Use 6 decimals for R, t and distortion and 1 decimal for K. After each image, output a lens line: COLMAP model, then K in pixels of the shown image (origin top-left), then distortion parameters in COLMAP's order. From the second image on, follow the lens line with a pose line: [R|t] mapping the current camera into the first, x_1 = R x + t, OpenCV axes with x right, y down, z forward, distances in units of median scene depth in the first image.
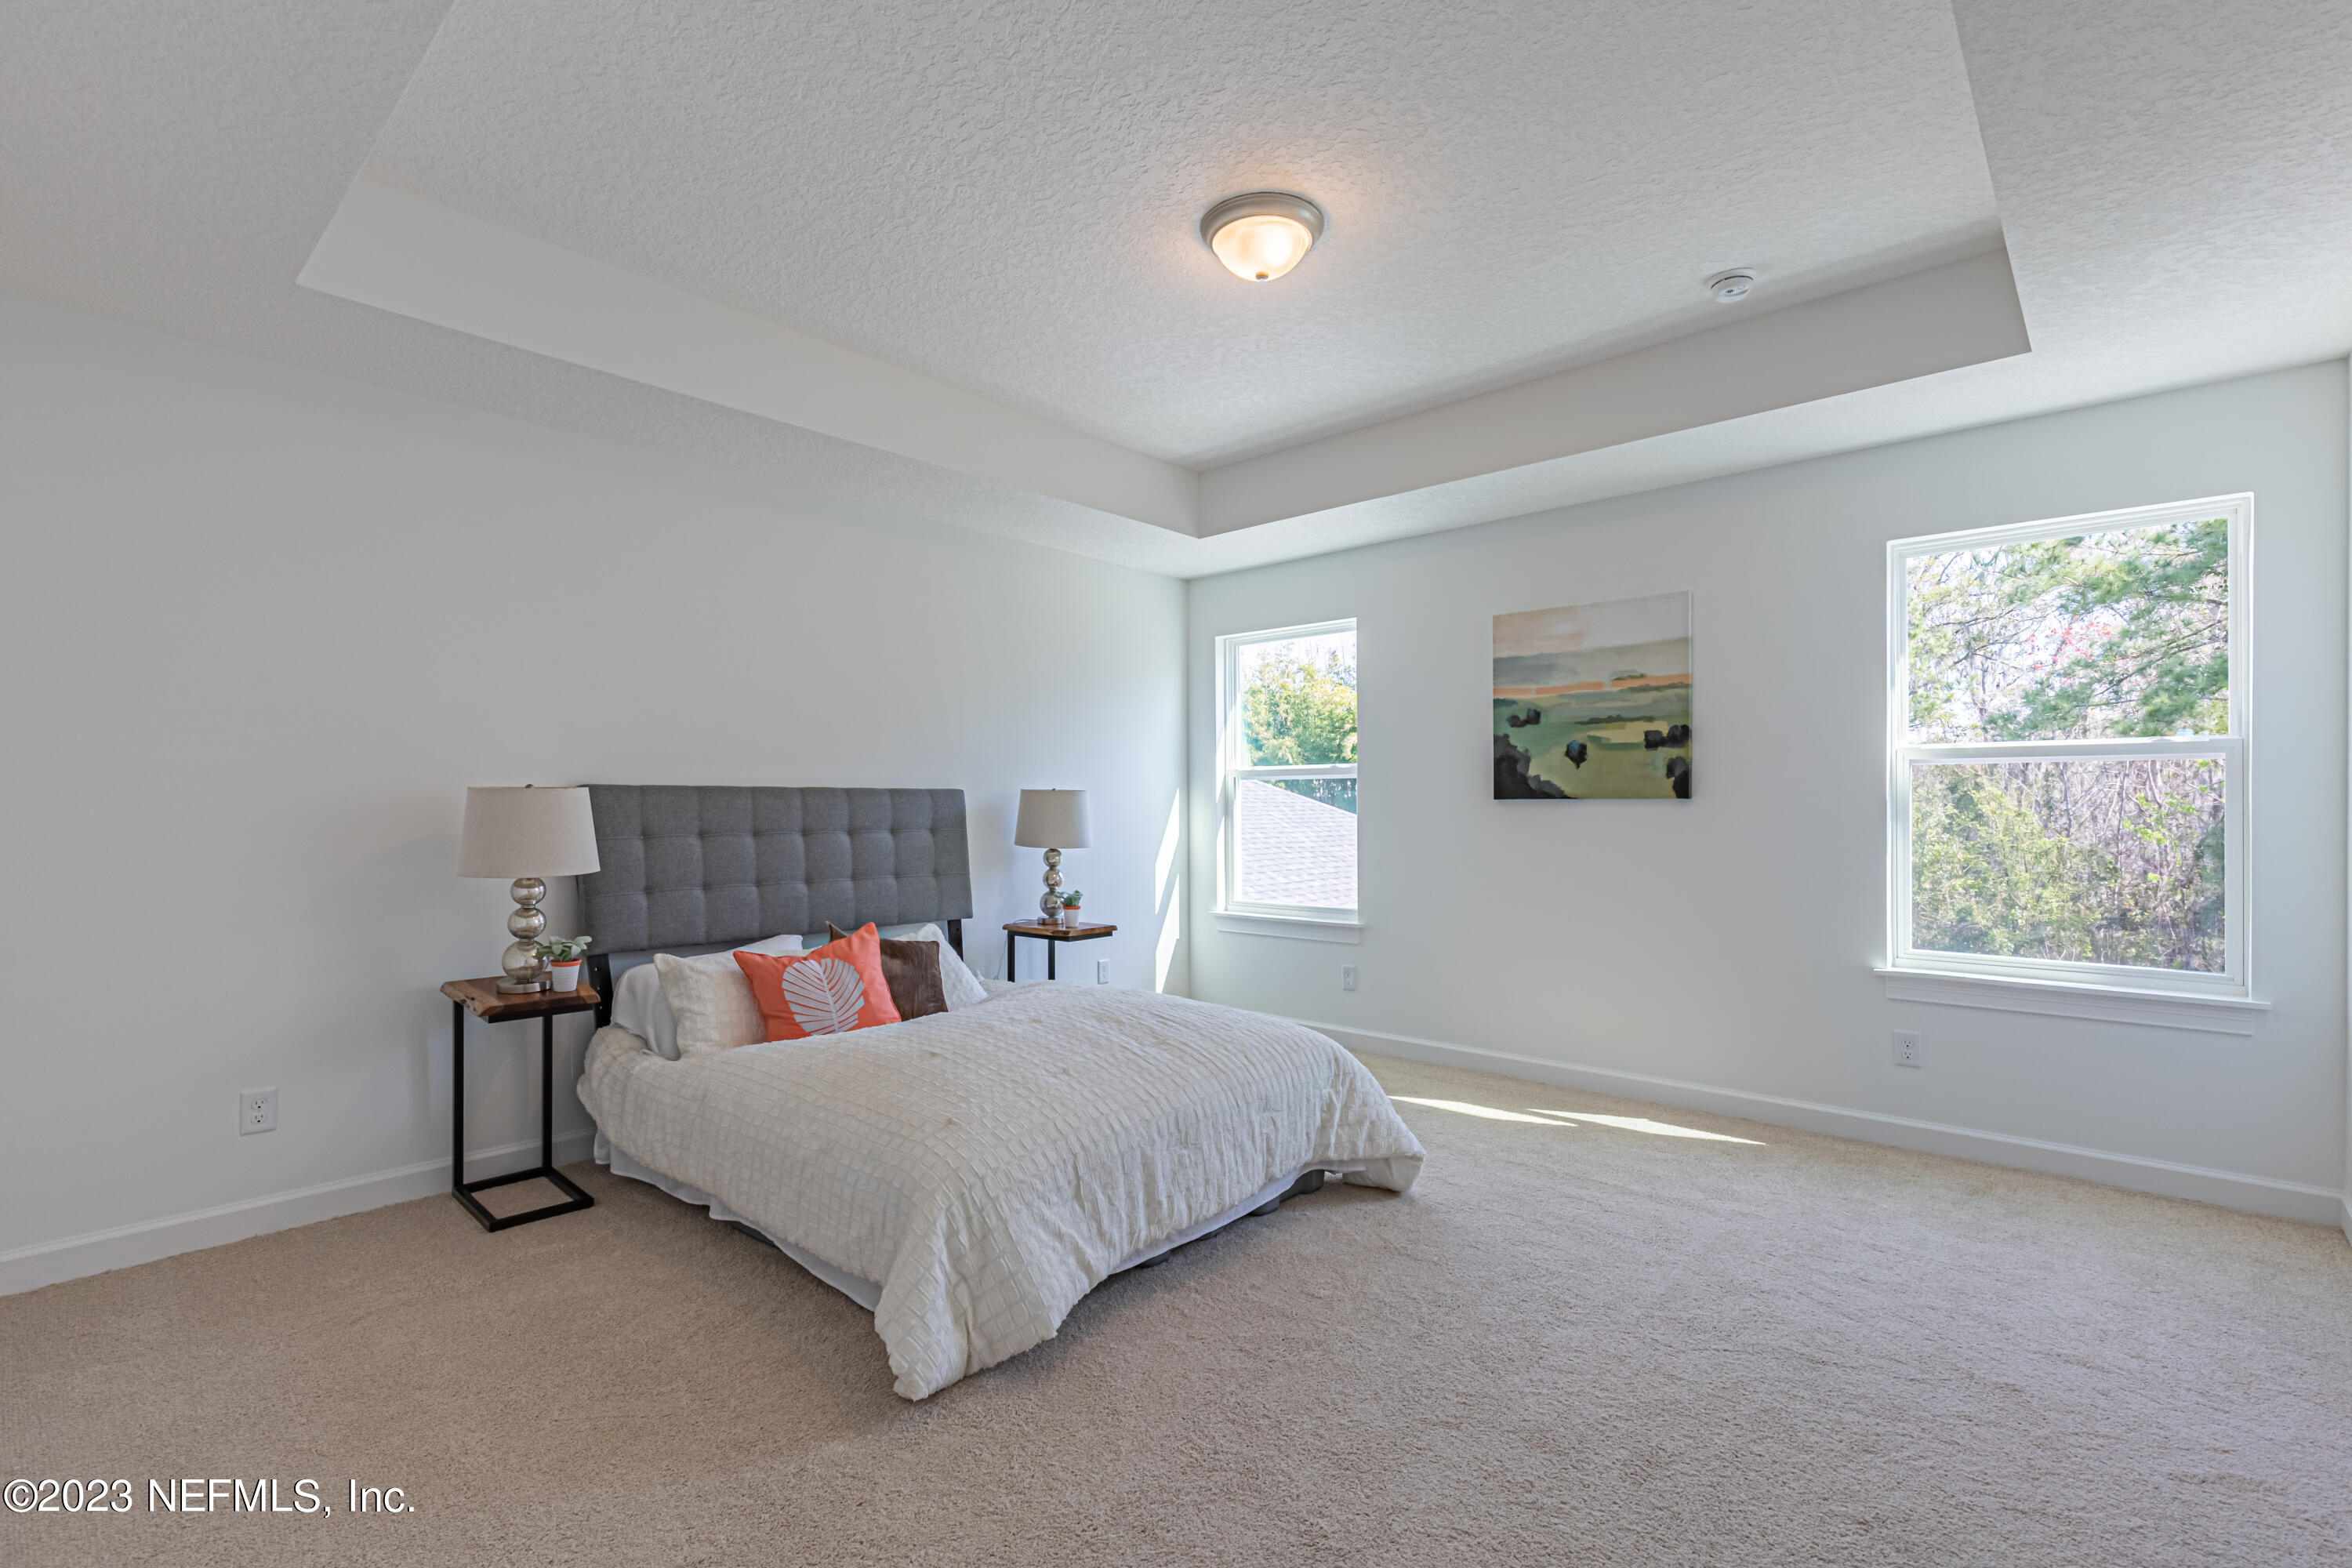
lens RADIAL K [[1062.2, 0, 1183.4], [0, 1062.2, 802.8], [0, 0, 1]] dist [0.009168, -0.001251]
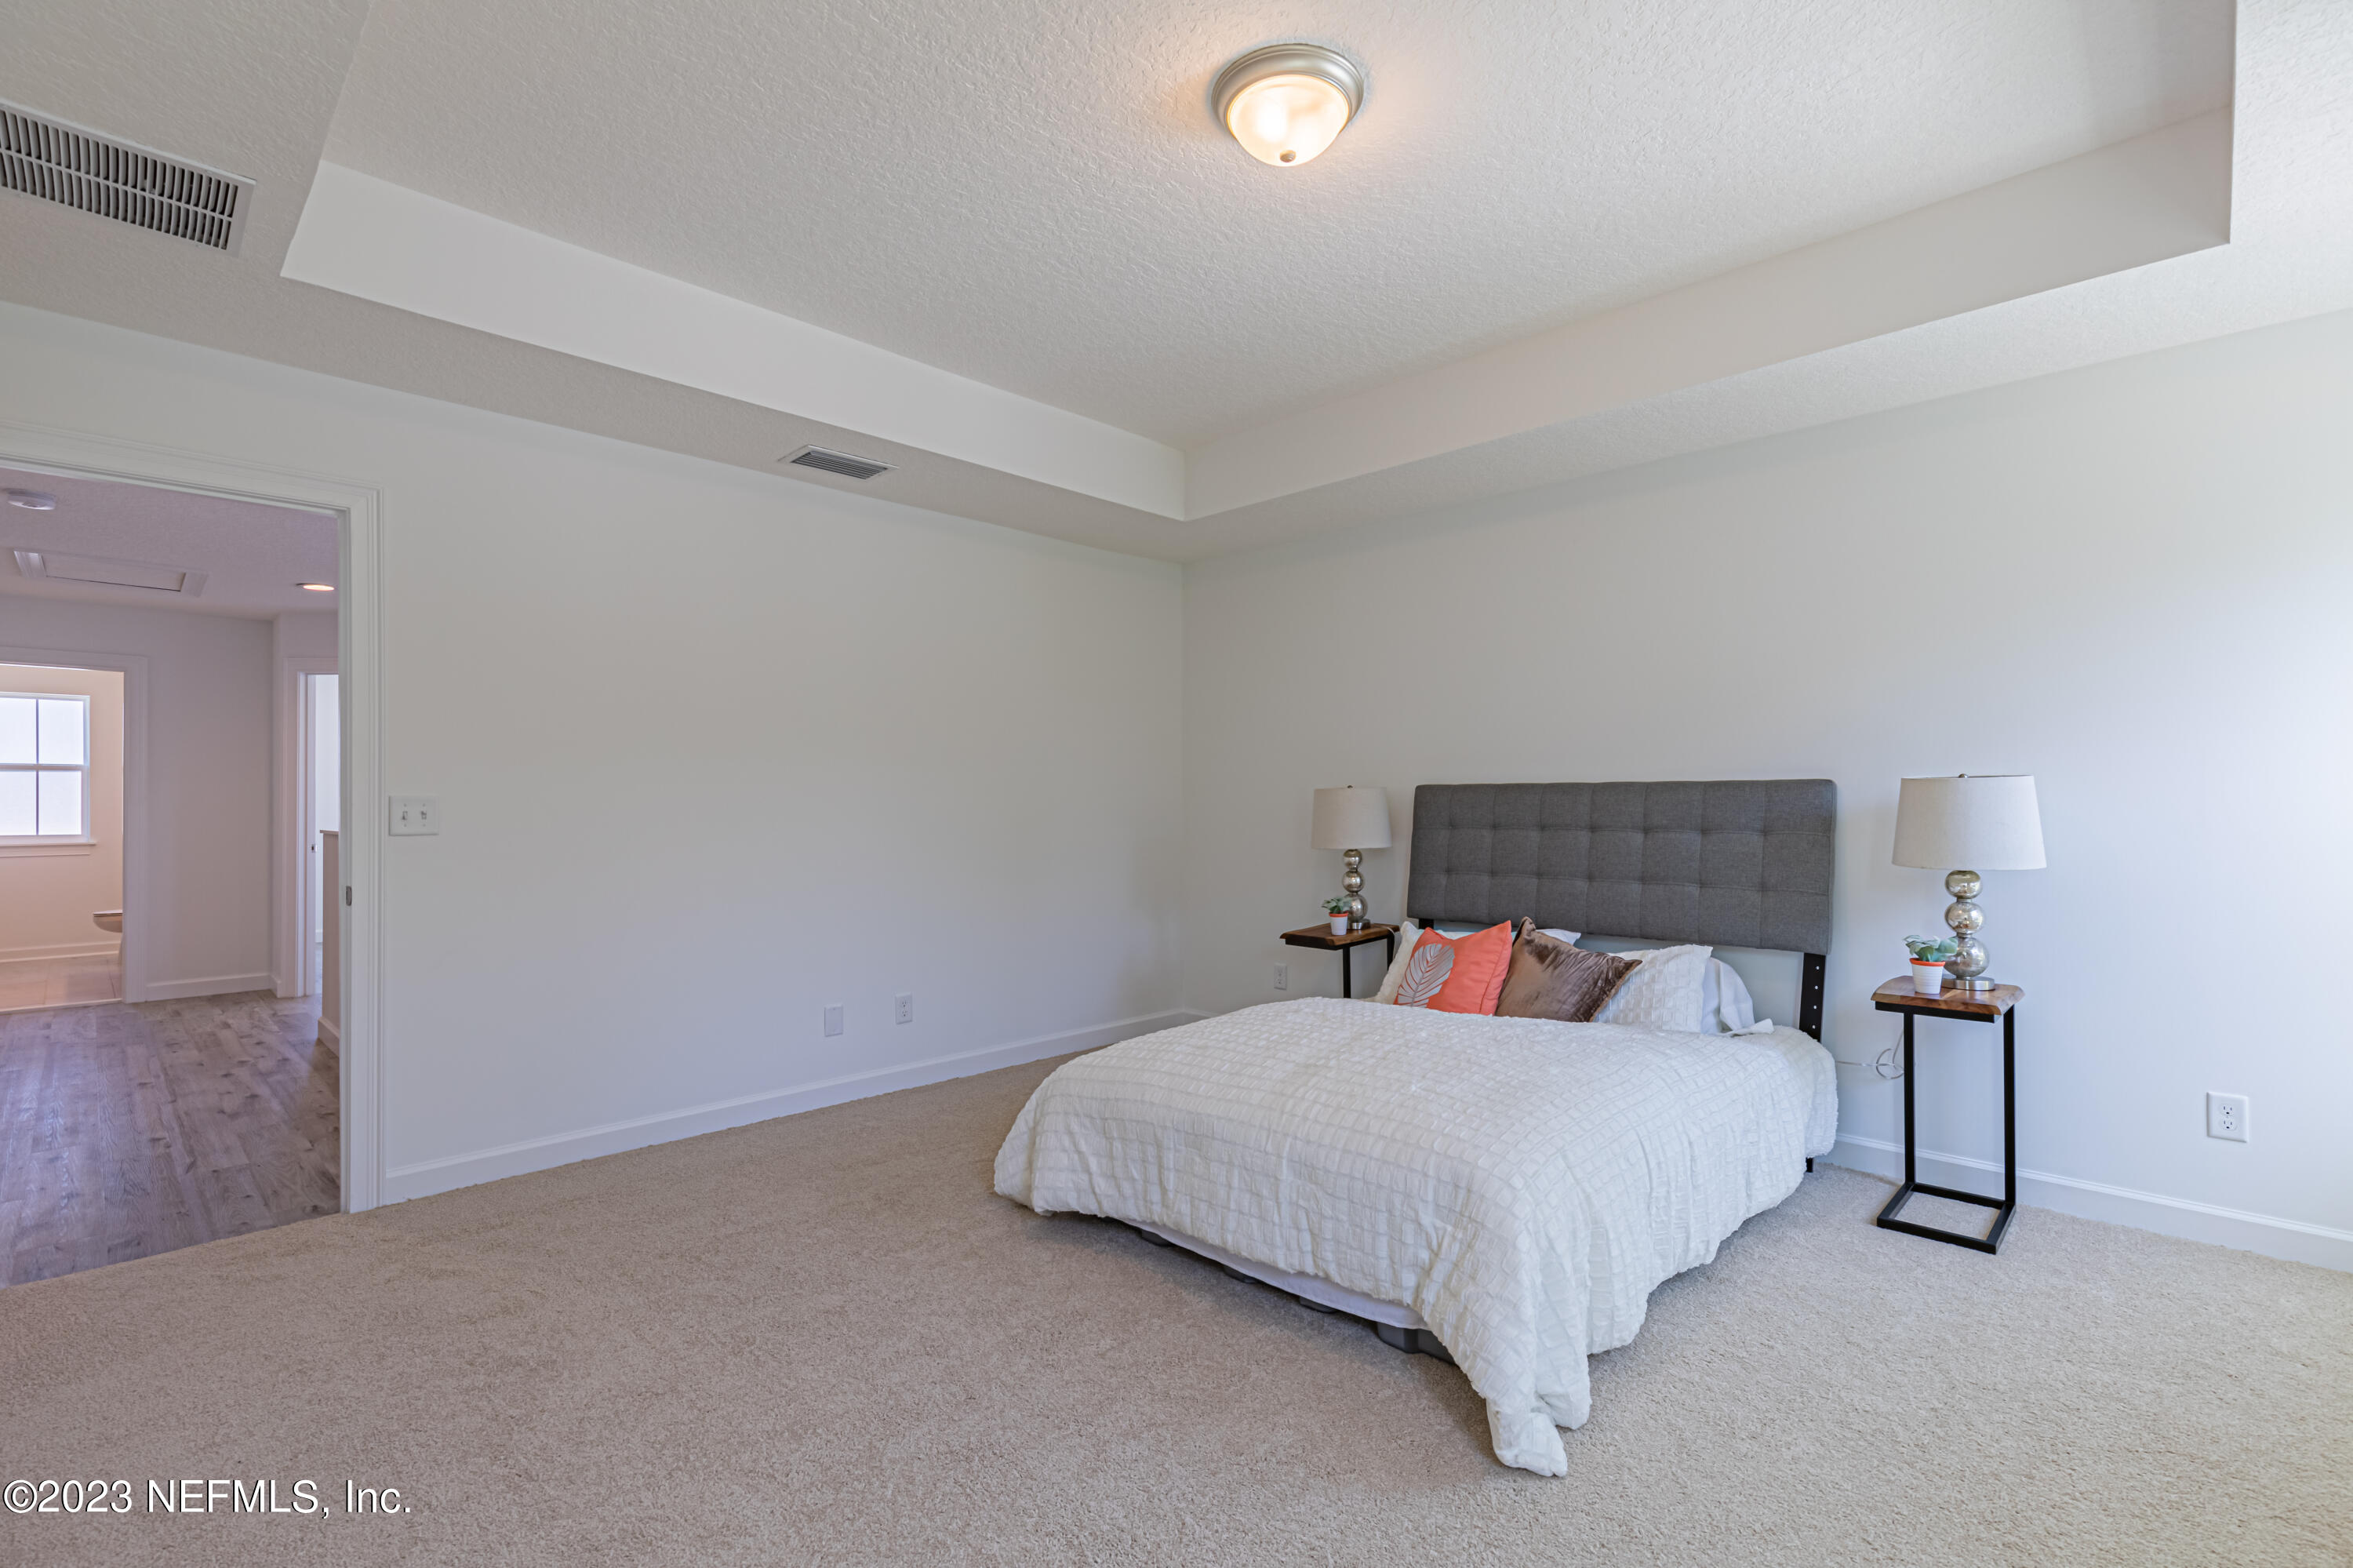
lens RADIAL K [[1062.7, 0, 1183.9], [0, 1062.7, 802.8], [0, 0, 1]] dist [0.009168, -0.001251]
pose [[-0.040201, 0.004119, -0.999183, 0.209088], [0.005028, 0.999980, 0.003920, -0.000608], [0.999179, -0.004866, -0.040221, 0.220192]]
